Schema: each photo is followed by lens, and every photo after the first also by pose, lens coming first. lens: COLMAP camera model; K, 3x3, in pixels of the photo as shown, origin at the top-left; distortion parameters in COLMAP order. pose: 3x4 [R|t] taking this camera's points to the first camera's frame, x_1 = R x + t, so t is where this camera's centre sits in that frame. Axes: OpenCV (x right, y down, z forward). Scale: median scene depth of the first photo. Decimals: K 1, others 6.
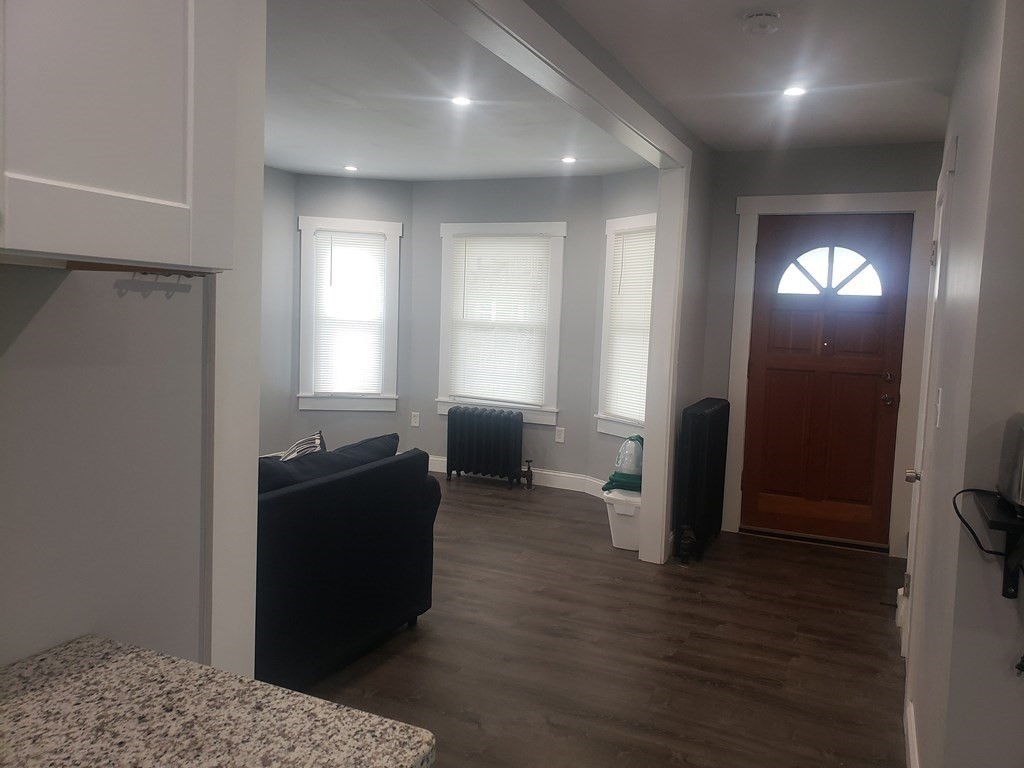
lens RADIAL K [[797.1, 0, 546.9], [0, 797.1, 397.2], [0, 0, 1]] dist [0.026337, -0.009524]
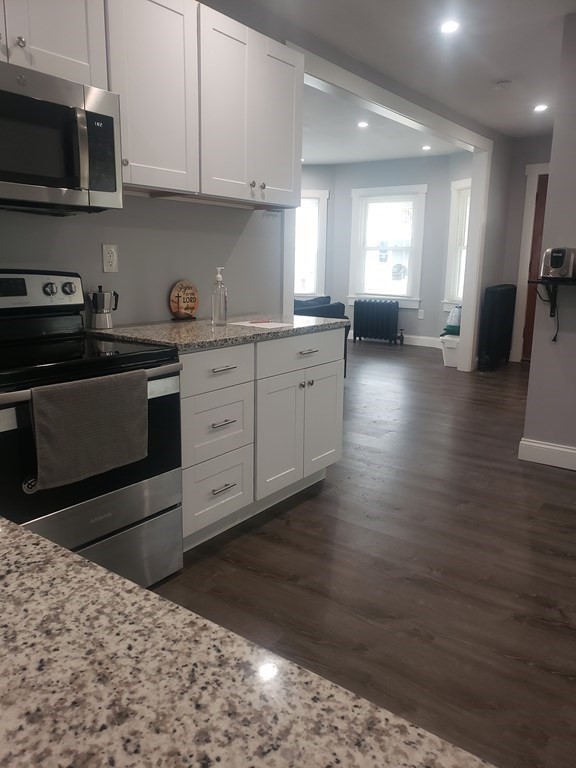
lens RADIAL K [[597.8, 0, 290.5], [0, 597.8, 379.2], [0, 0, 1]] dist [0.026337, -0.009524]
pose [[0.973695, 0.022316, -0.226759, 0.039725], [-0.000641, 0.995457, 0.095215, 0.065121], [0.227854, -0.092565, 0.969285, -0.314433]]
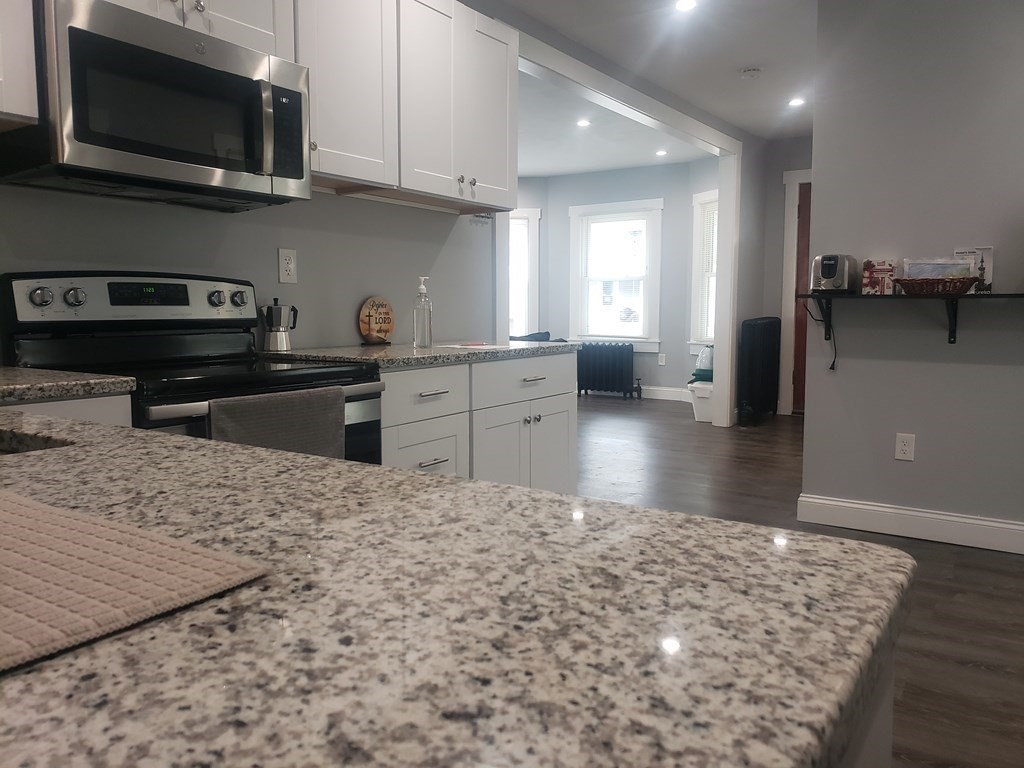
lens RADIAL K [[797.1, 0, 523.2], [0, 797.1, 378.7], [0, 0, 1]] dist [0.026337, -0.009524]
pose [[0.982972, -0.020215, -0.182641, 0.031957], [0.017792, 0.999731, -0.014893, 0.096112], [0.182893, 0.011390, 0.983067, -0.351364]]
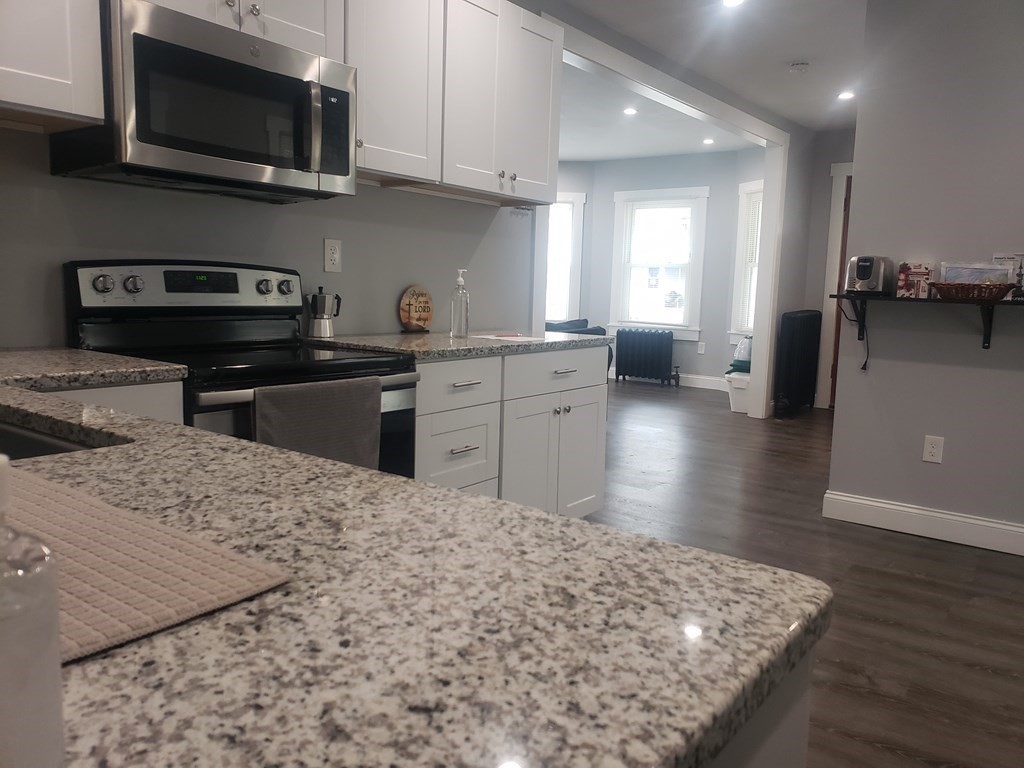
lens RADIAL K [[797.1, 0, 530.9], [0, 797.1, 378.8], [0, 0, 1]] dist [0.026337, -0.009524]
pose [[0.973792, 0.019449, -0.226609, 0.042758], [-0.016898, 0.999770, 0.013190, 0.087155], [0.226813, -0.009015, 0.973897, -0.366358]]
